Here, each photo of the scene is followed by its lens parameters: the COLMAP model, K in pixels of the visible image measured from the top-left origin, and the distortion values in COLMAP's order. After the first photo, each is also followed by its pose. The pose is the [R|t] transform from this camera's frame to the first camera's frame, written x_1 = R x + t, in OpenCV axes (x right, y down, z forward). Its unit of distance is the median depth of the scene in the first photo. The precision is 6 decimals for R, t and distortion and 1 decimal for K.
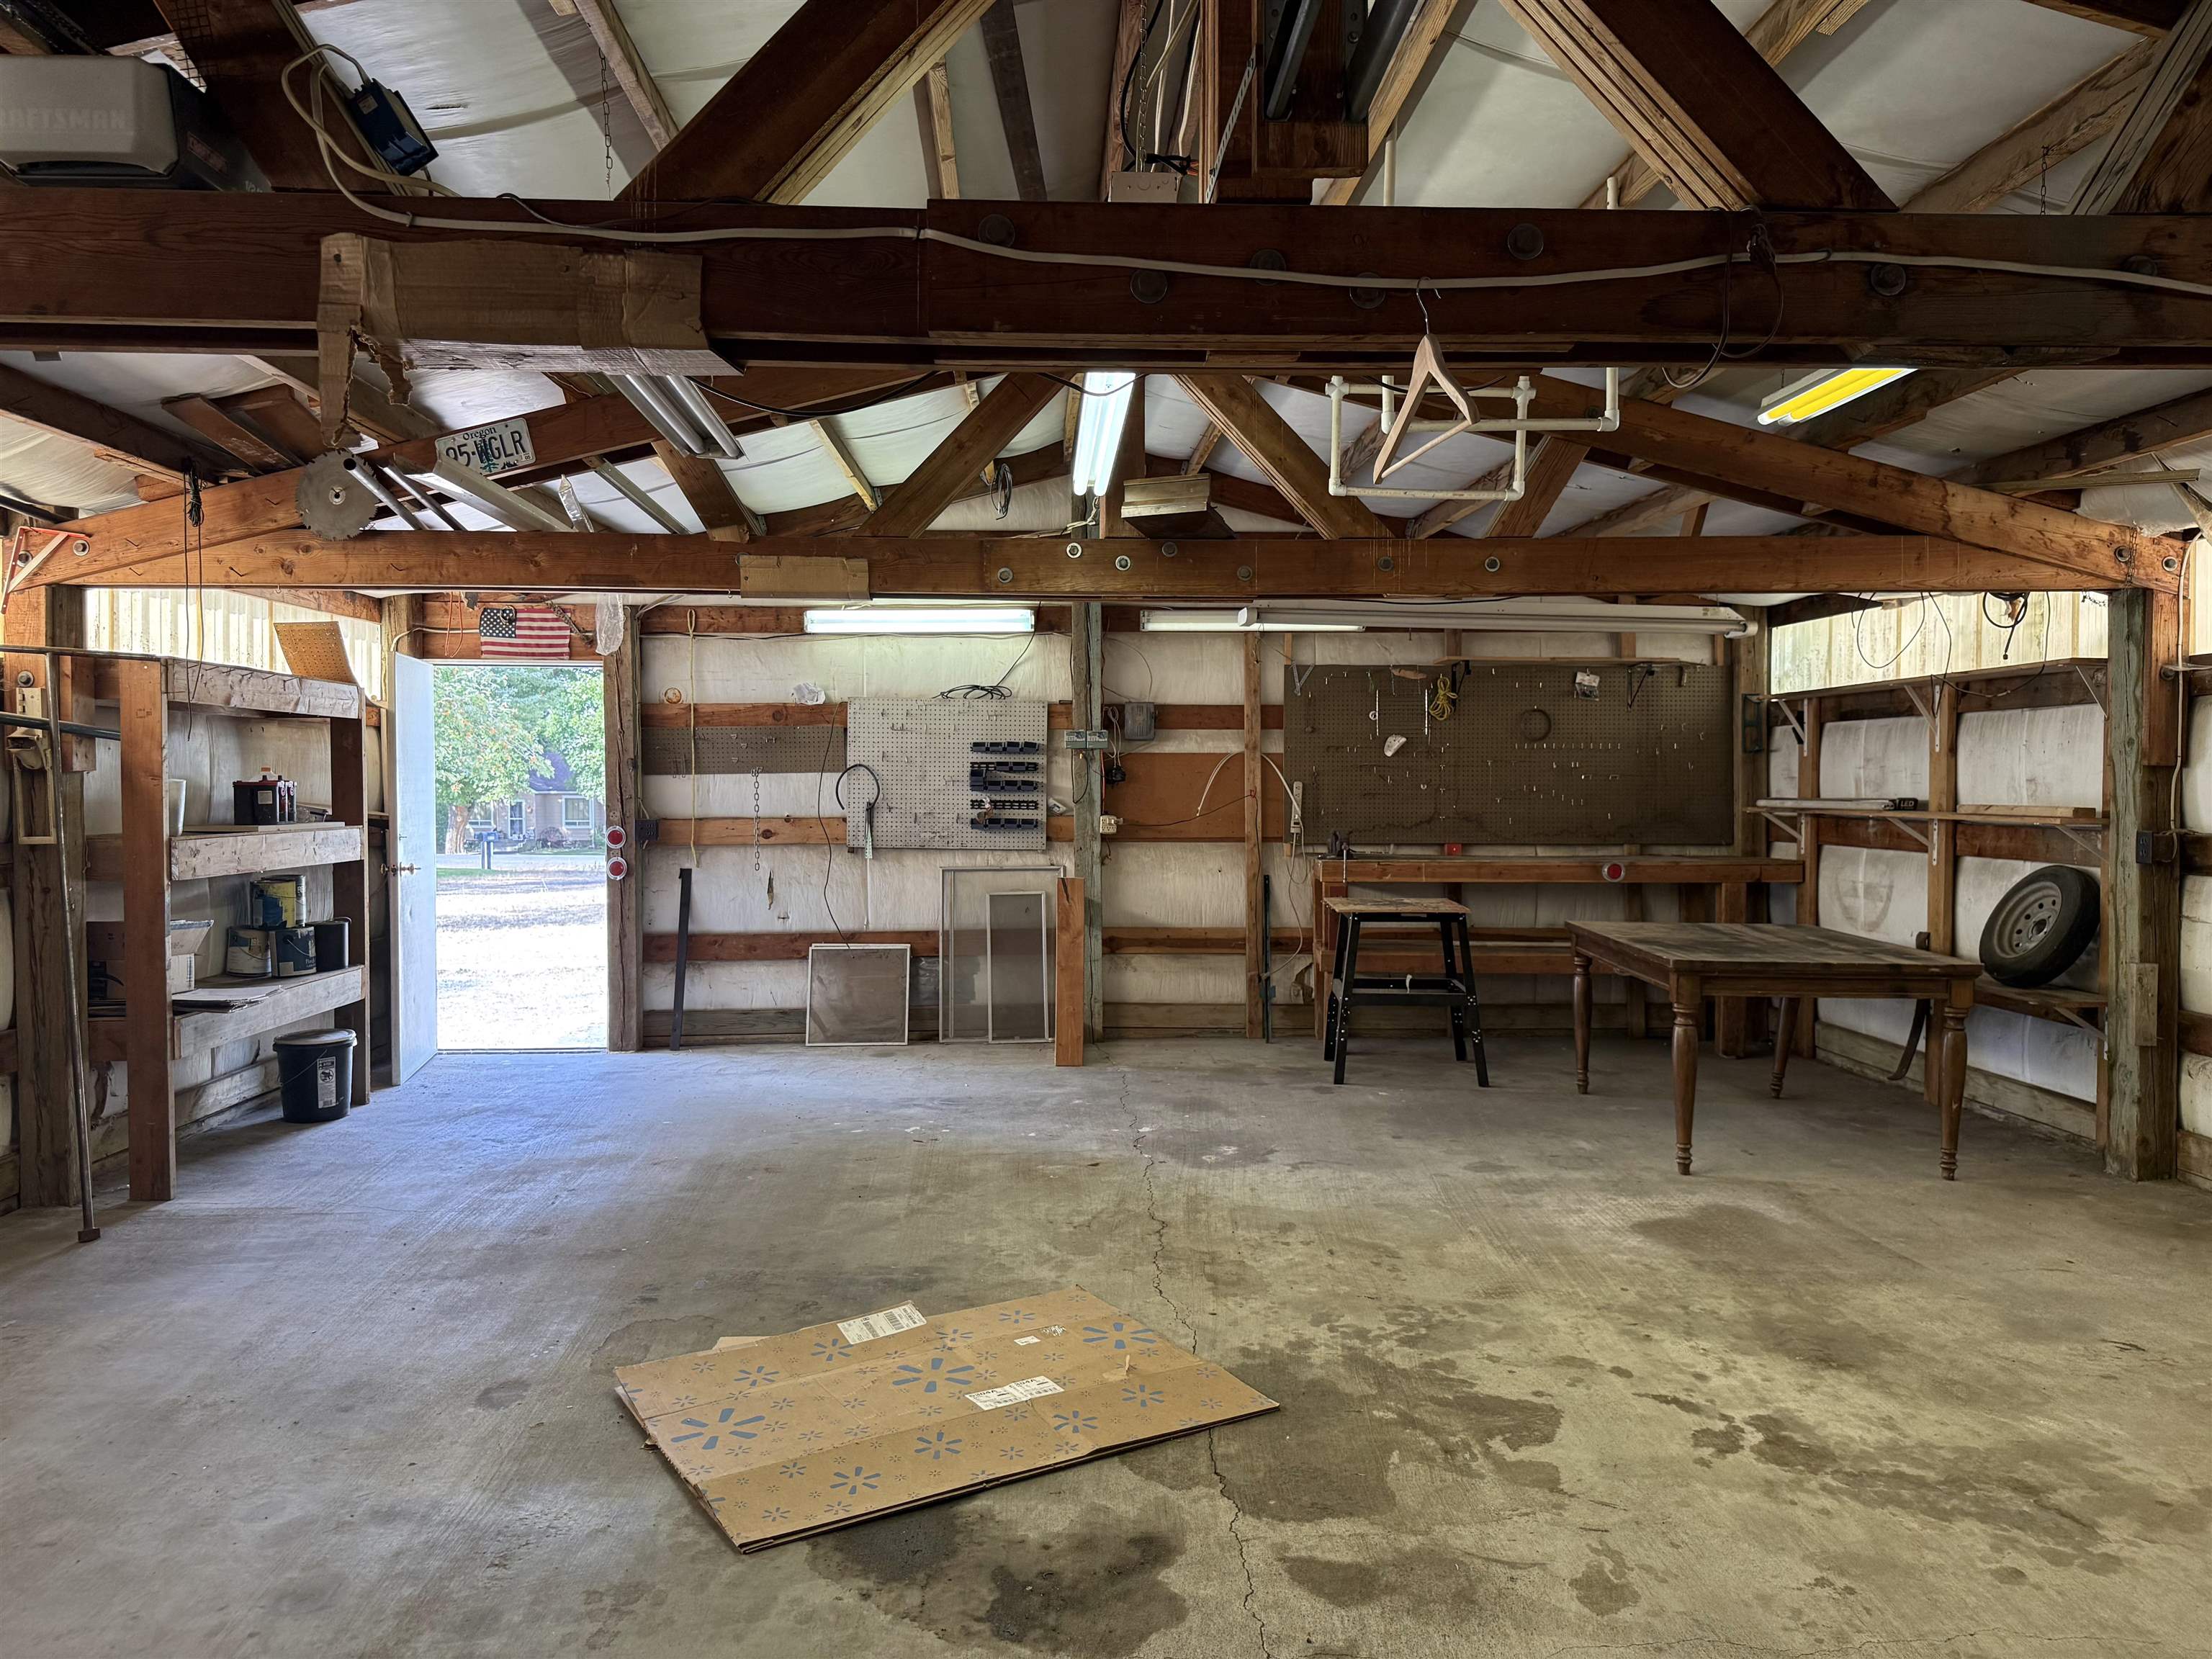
lens RADIAL K [[1568.9, 0, 1106.0], [0, 1568.9, 829.5], [0, 0, 1]] dist [0.004717, -0.005359]
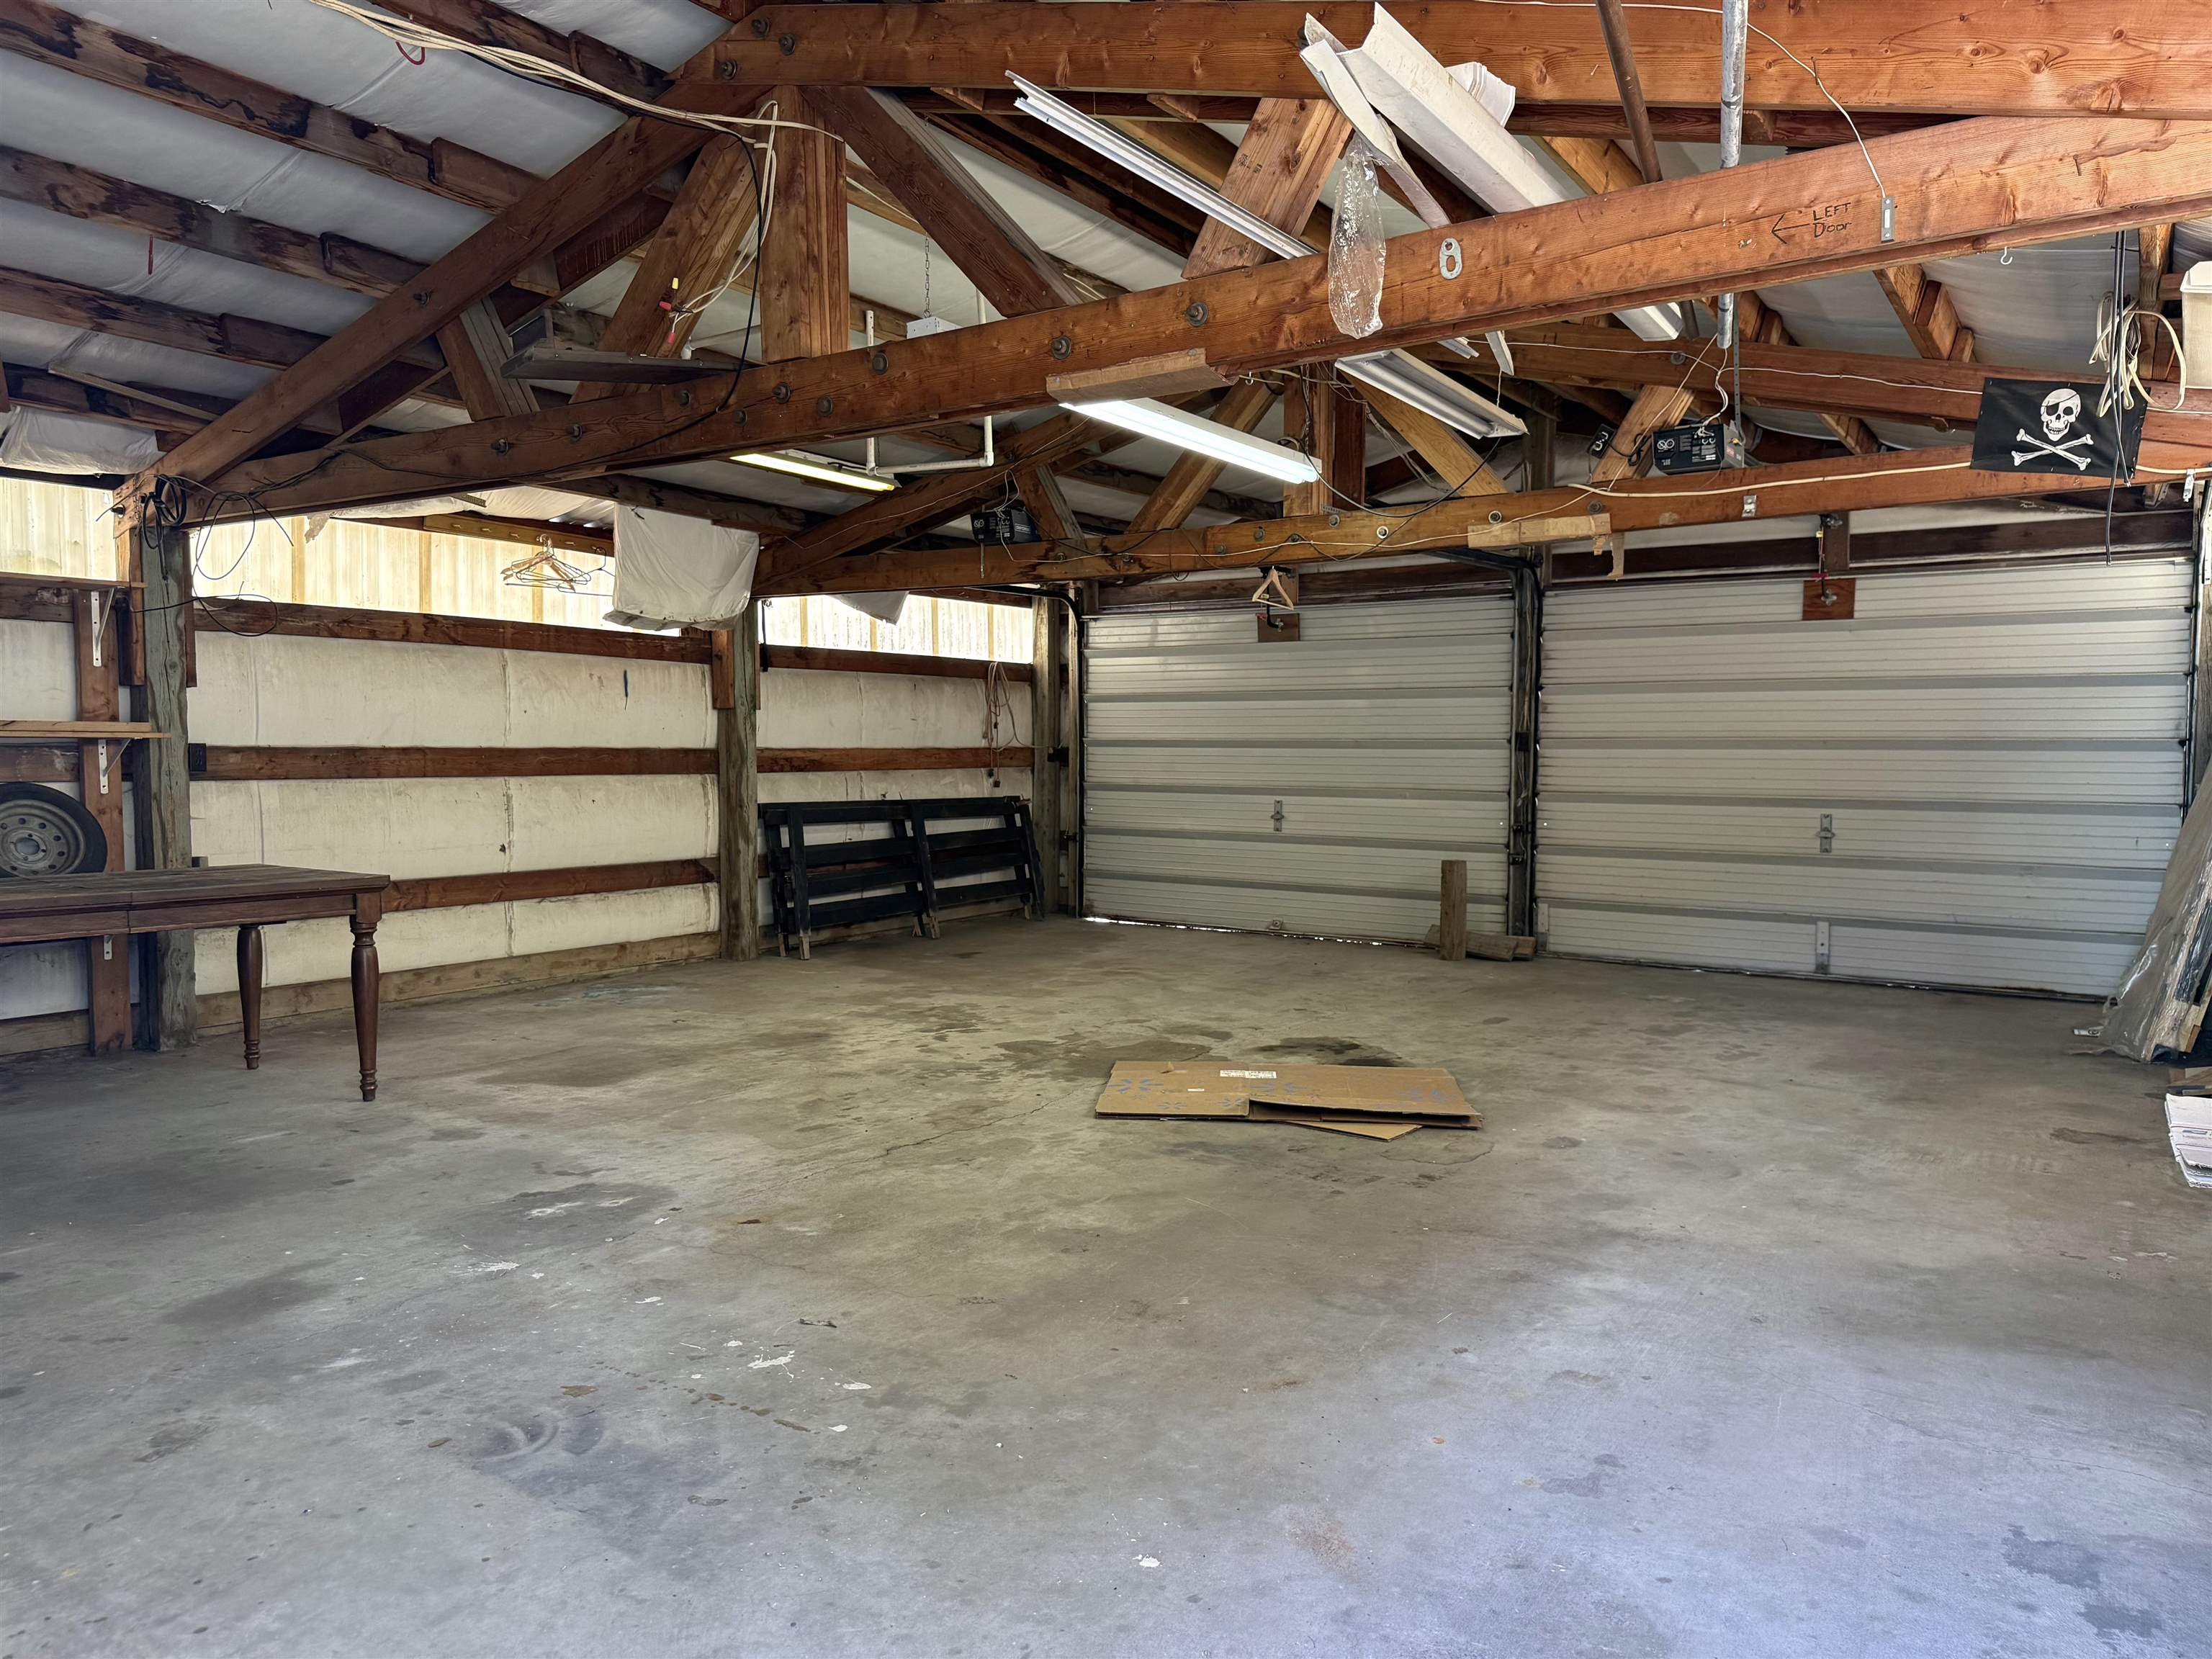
lens RADIAL K [[1568.9, 0, 1106.0], [0, 1568.9, 829.5], [0, 0, 1]] dist [0.004717, -0.005359]
pose [[-0.802258, -0.032743, 0.596079, -0.661721], [0.022697, 0.996100, 0.085265, -0.022109], [-0.596546, 0.081934, -0.798386, 1.750346]]
